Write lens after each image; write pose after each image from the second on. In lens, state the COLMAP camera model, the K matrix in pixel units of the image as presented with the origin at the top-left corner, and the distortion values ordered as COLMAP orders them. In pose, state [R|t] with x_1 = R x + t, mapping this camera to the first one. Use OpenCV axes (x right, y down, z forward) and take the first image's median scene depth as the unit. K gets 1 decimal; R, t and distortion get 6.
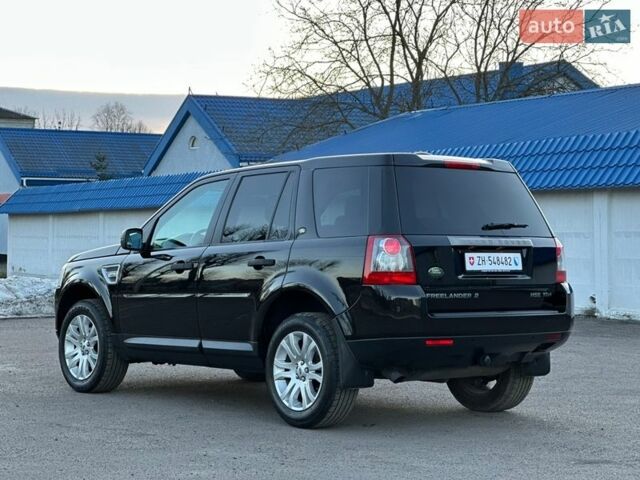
lens RADIAL K [[1403.1, 0, 319.7], [0, 1403.1, 219.2], [0, 0, 1]] dist [-0.084376, 4.487186]
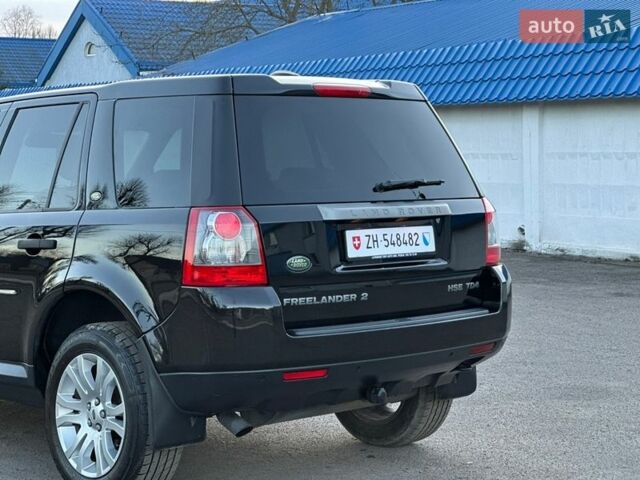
lens RADIAL K [[1403.1, 0, 319.7], [0, 1403.1, 219.2], [0, 0, 1]] dist [-0.084376, 4.487186]
pose [[0.998426, -0.014716, 0.054123, 0.055615], [0.011057, 0.997672, 0.067290, -0.023559], [-0.054987, -0.066585, 0.996264, 0.354328]]
